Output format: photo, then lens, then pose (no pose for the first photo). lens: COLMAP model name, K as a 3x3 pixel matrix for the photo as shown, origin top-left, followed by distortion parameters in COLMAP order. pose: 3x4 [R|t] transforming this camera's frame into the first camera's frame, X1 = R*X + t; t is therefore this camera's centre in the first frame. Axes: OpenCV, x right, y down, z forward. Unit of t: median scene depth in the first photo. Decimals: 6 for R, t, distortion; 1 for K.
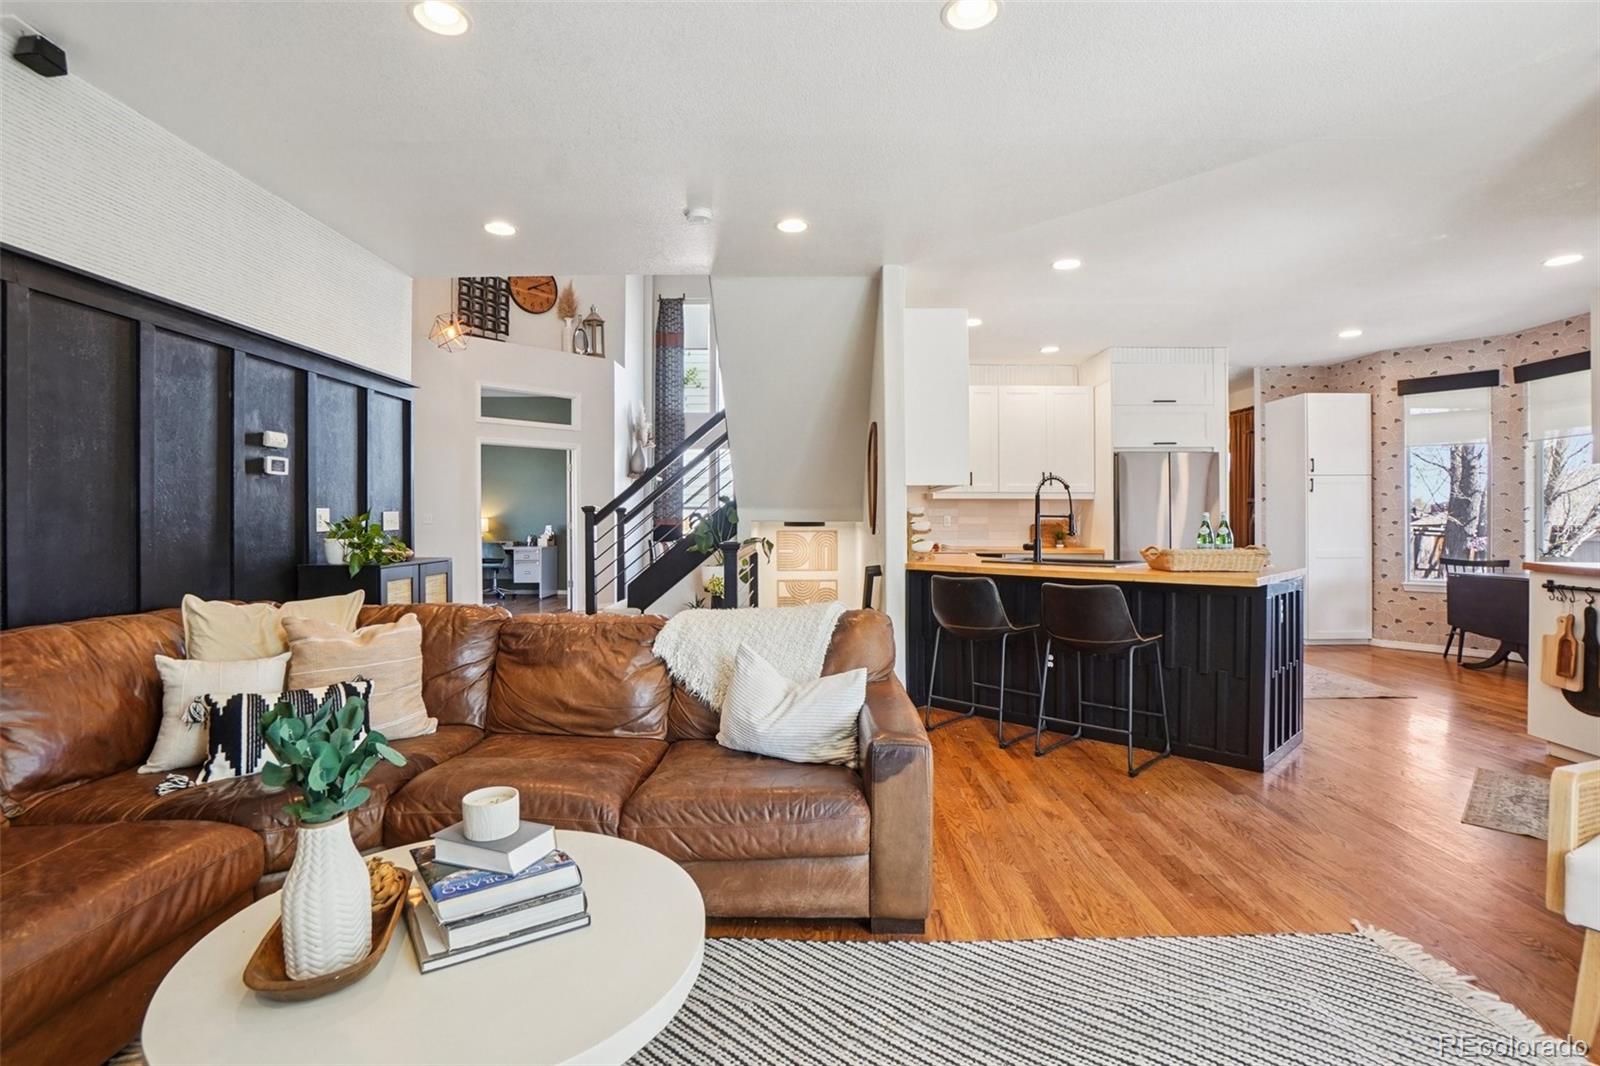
lens RADIAL K [[780.1, 0, 797.6], [0, 780.1, 516.4], [0, 0, 1]] dist [-0.027196, 0.010453]
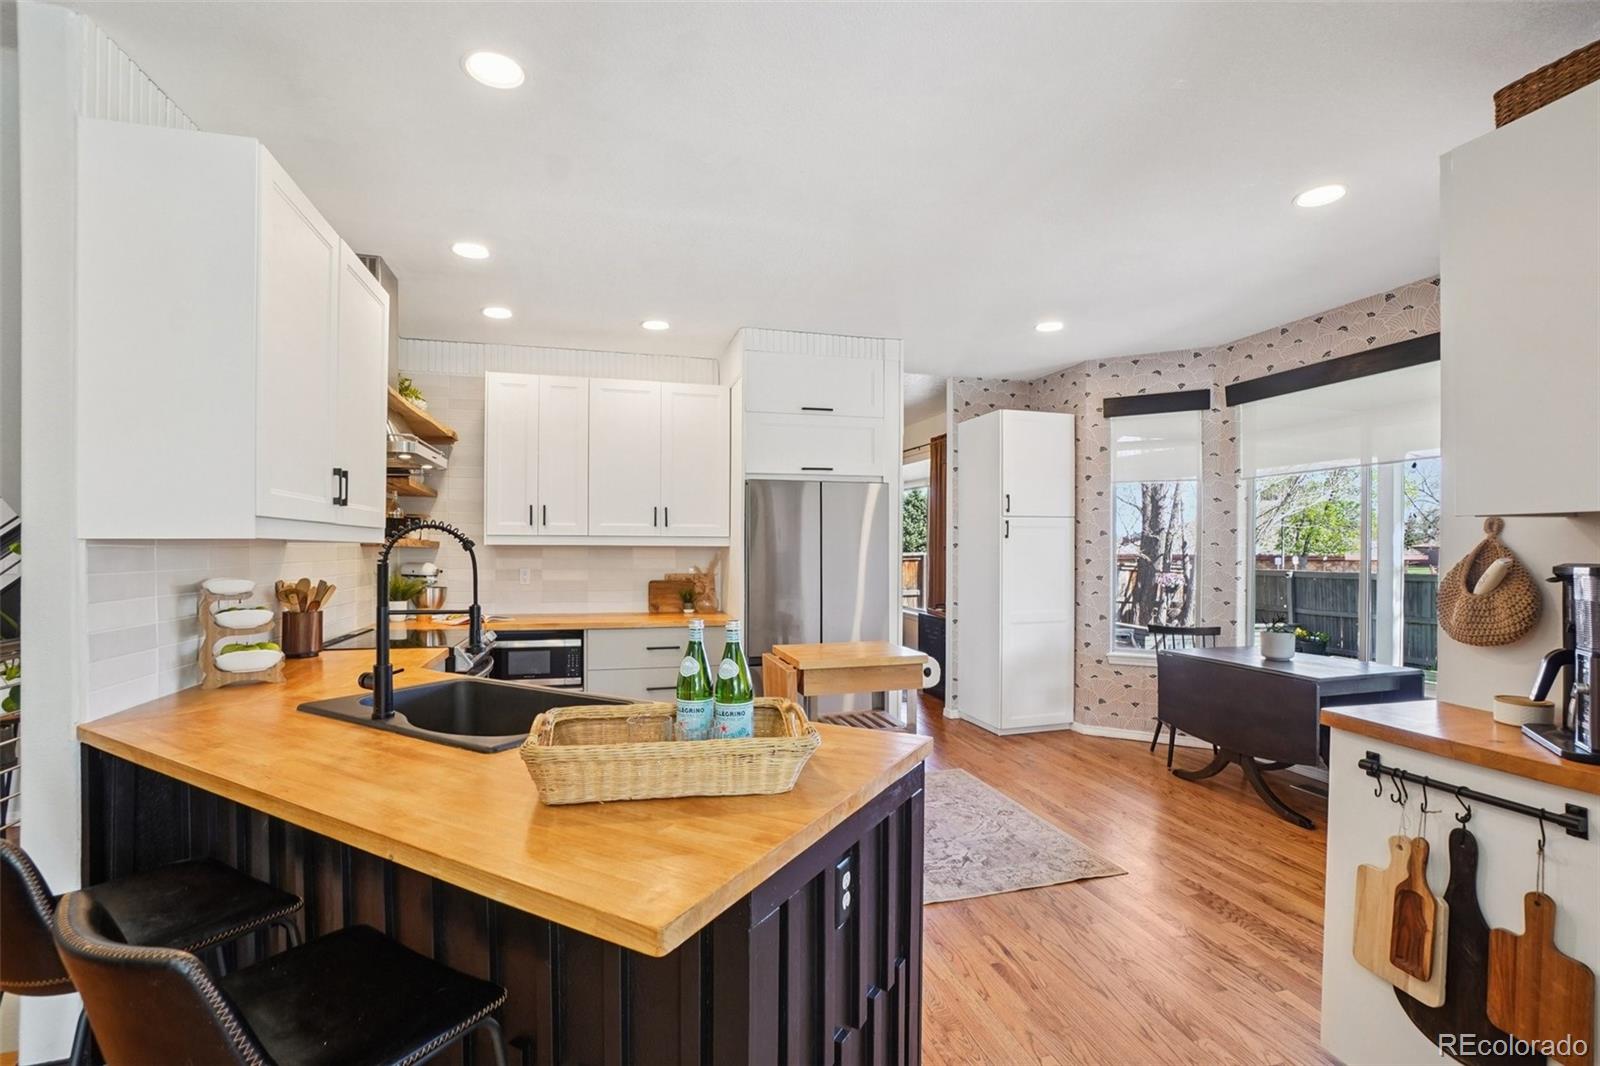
lens RADIAL K [[734.9, 0, 812.4], [0, 734.9, 552.3], [0, 0, 1]] dist [-0.035985, 0.001378]
pose [[0.958833, -0.001765, 0.283964, 0.275264], [-0.001459, 0.999937, 0.011143, -0.025800], [-0.283966, -0.011099, 0.958770, 0.358748]]
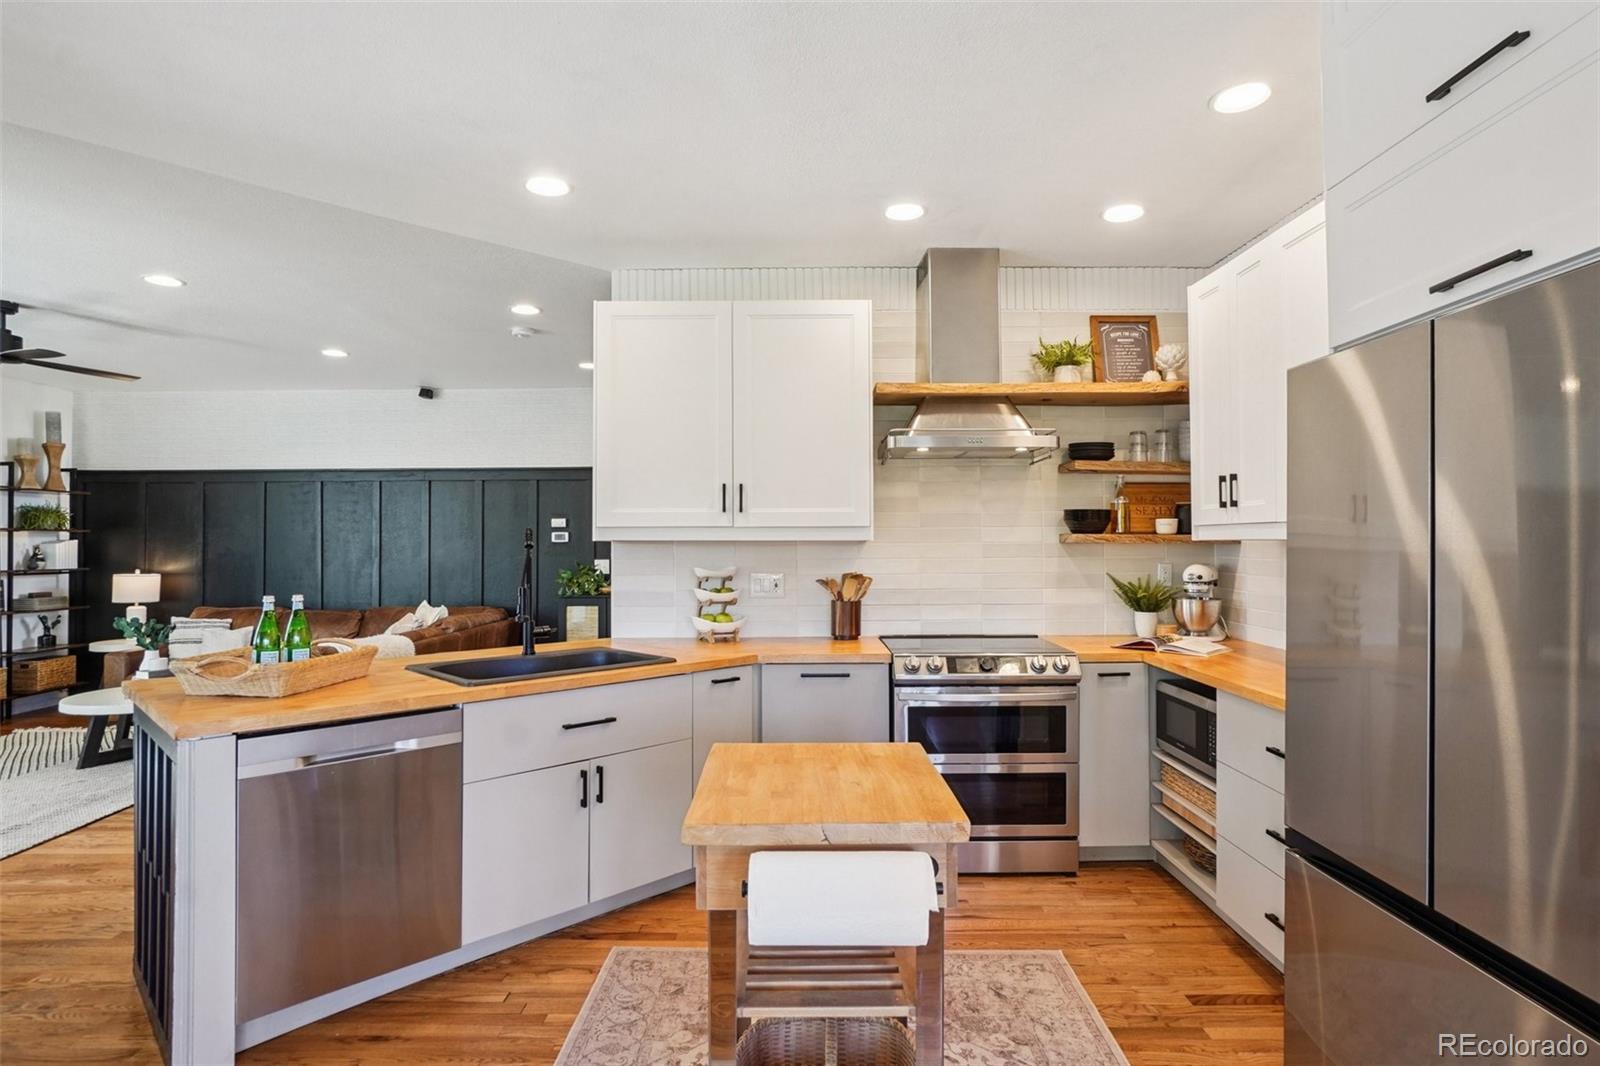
lens RADIAL K [[853.2, 0, 798.9], [0, 853.2, 530.8], [0, 0, 1]] dist [-0.019654, 0.012928]
pose [[0.018890, -0.016987, -0.999677, 0.918167], [0.003358, 0.999851, -0.016927, -0.019820], [0.999816, -0.003038, 0.018944, 1.092902]]
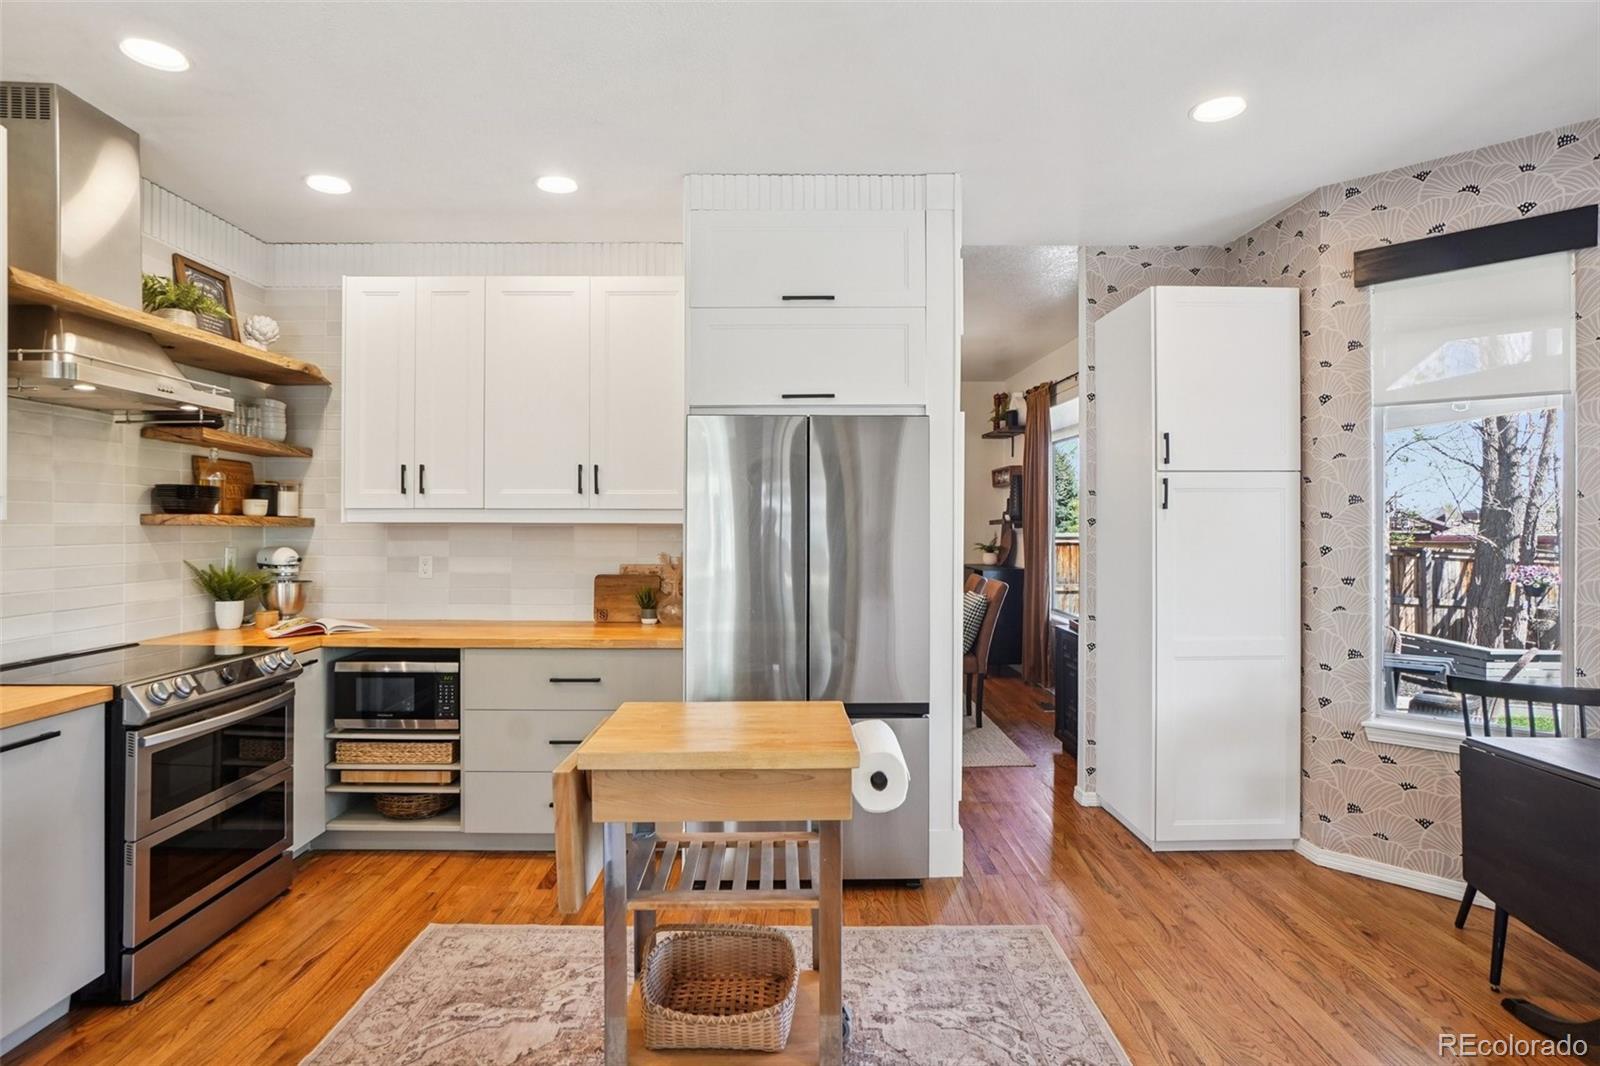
lens RADIAL K [[853.2, 0, 798.9], [0, 853.2, 524.3], [0, 0, 1]] dist [-0.019654, 0.012928]
pose [[0.999739, -0.000276, 0.022863, 0.451538], [0.000228, 0.999998, 0.002104, -0.024495], [-0.022863, -0.002098, 0.999736, 0.525336]]
